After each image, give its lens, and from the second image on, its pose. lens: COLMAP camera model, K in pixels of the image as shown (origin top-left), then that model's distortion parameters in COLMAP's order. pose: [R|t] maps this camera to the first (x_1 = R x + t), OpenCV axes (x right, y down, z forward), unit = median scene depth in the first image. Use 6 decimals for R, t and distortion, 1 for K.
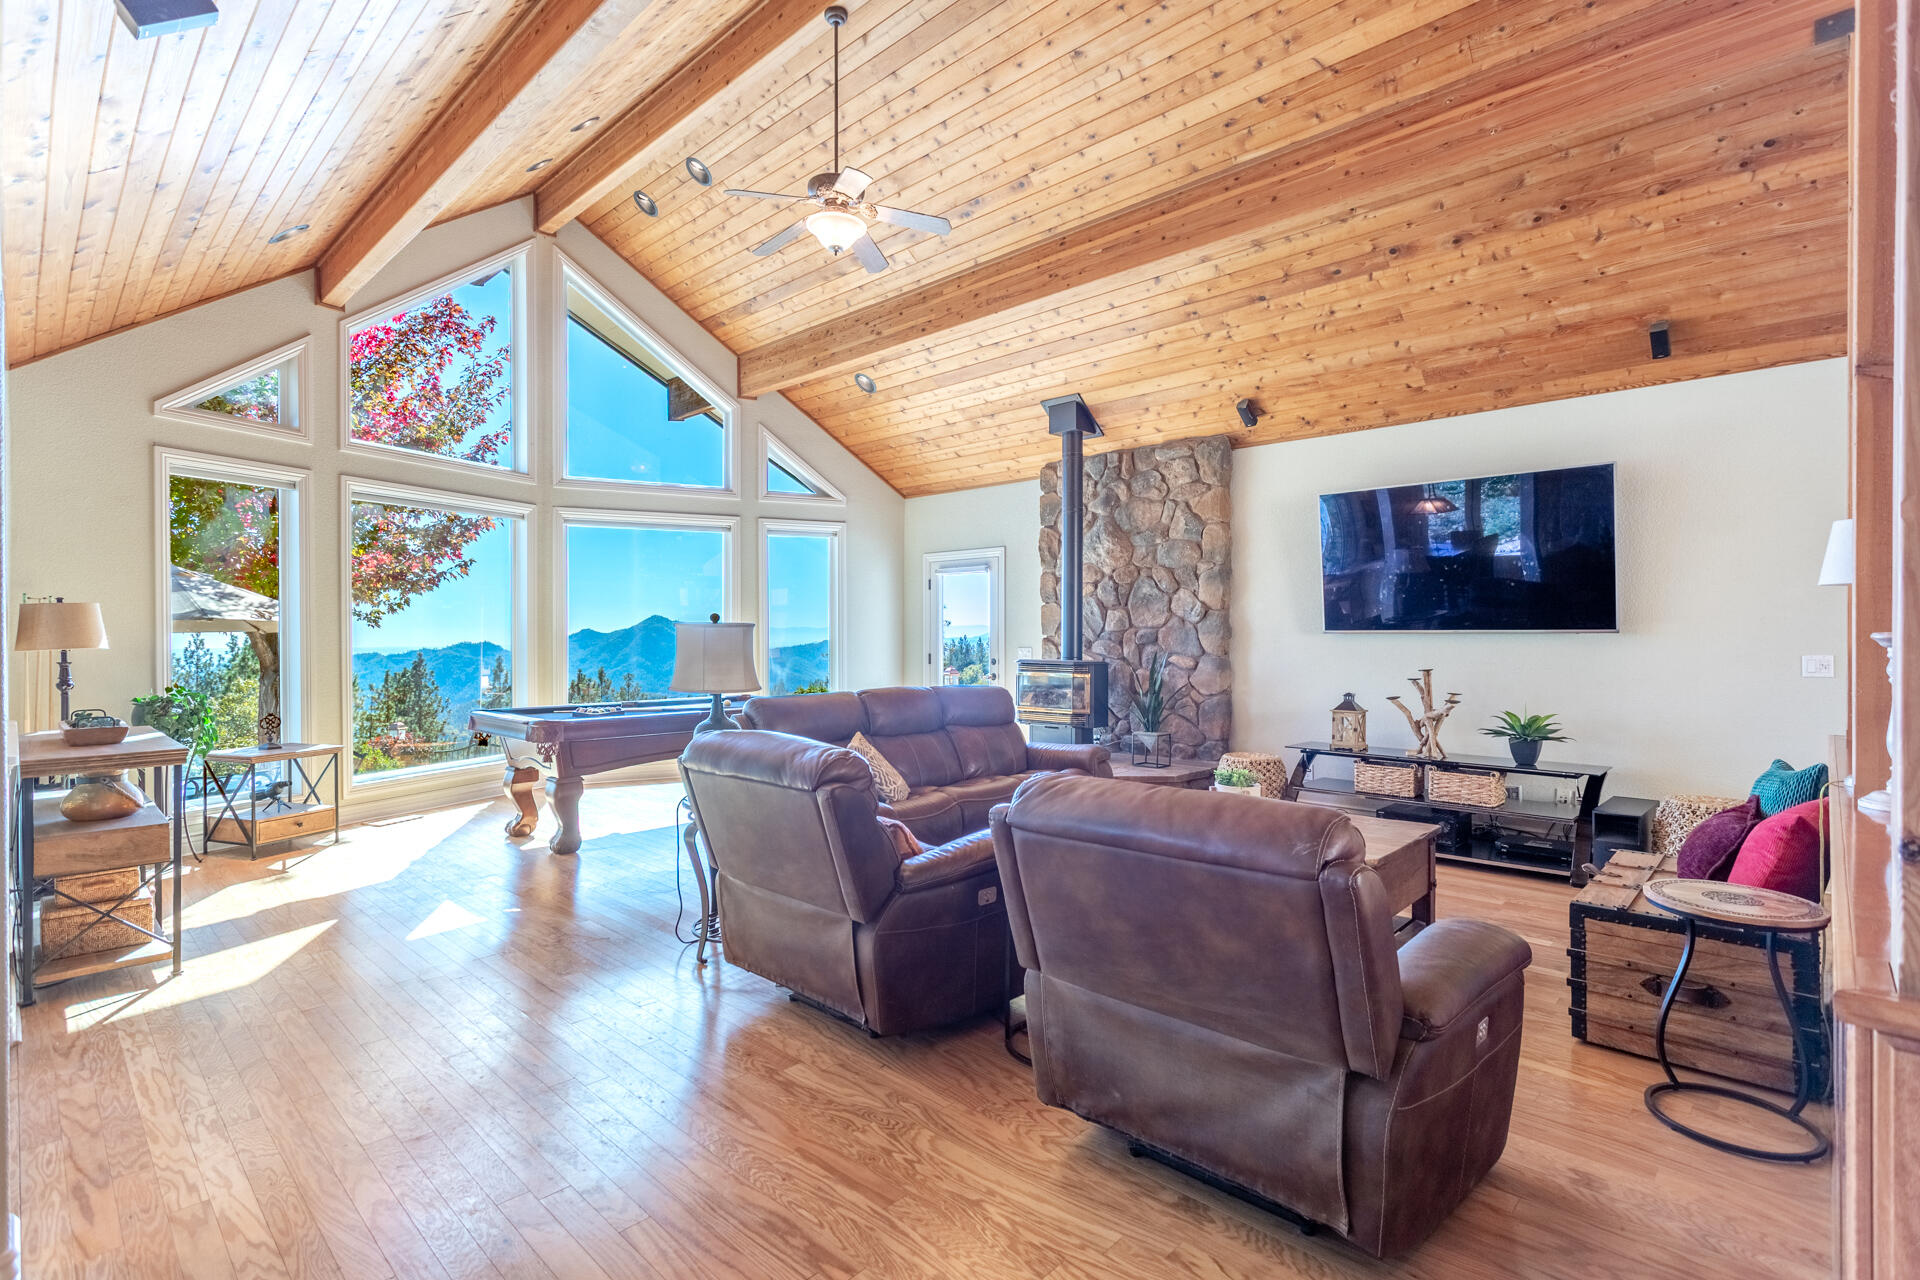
lens RADIAL K [[905.3, 0, 957.2], [0, 905.3, 638.1], [0, 0, 1]] dist [0.003557, 0.000760]
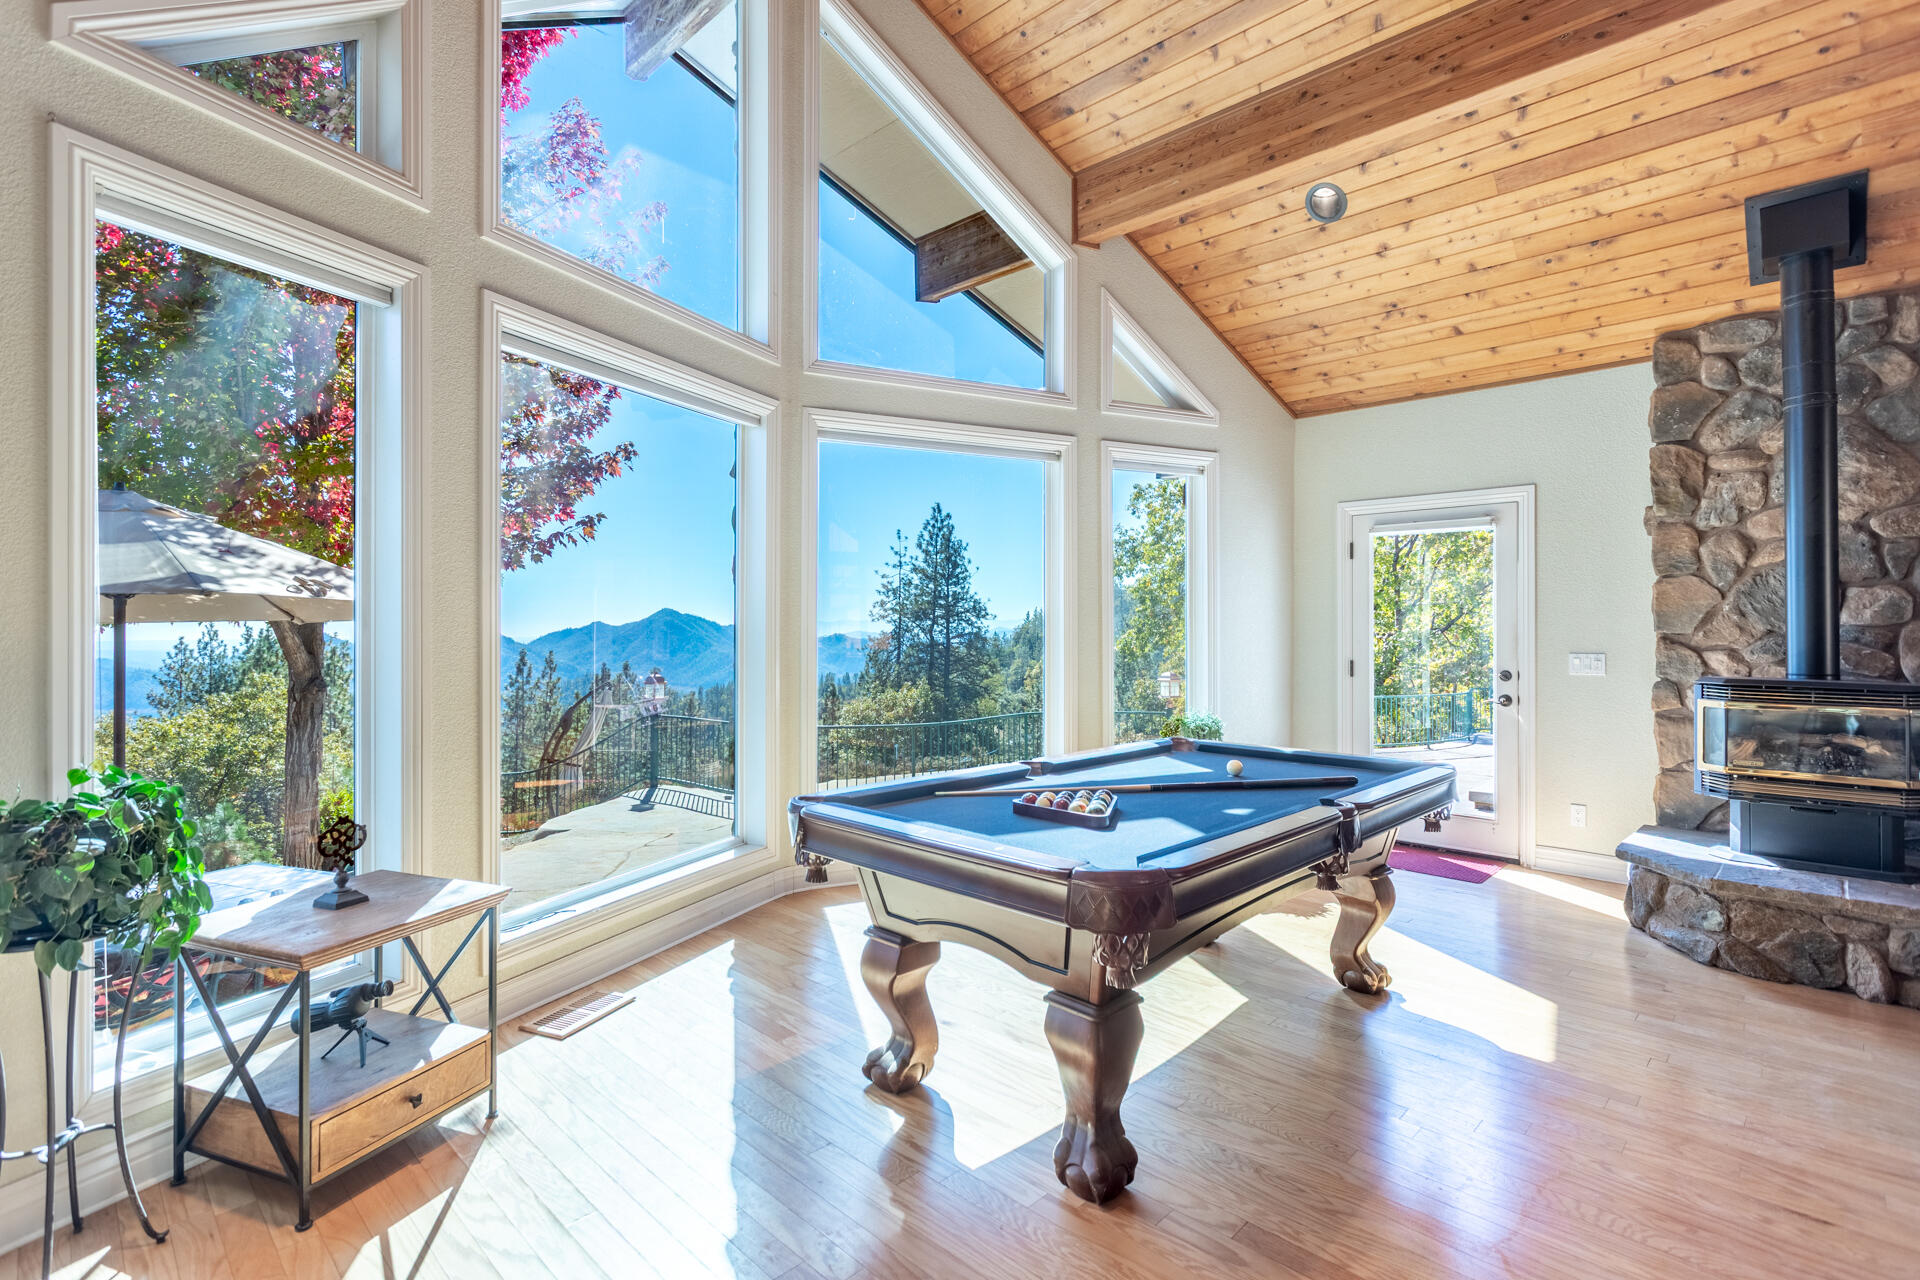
lens RADIAL K [[877.7, 0, 960.6], [0, 877.7, 640.1], [0, 0, 1]] dist [0.000428, -0.001039]
pose [[0.999947, 0.004901, 0.009007, -0.334445], [-0.004975, 0.999954, 0.008177, -0.000715], [-0.008966, -0.008221, 0.999926, 0.419431]]
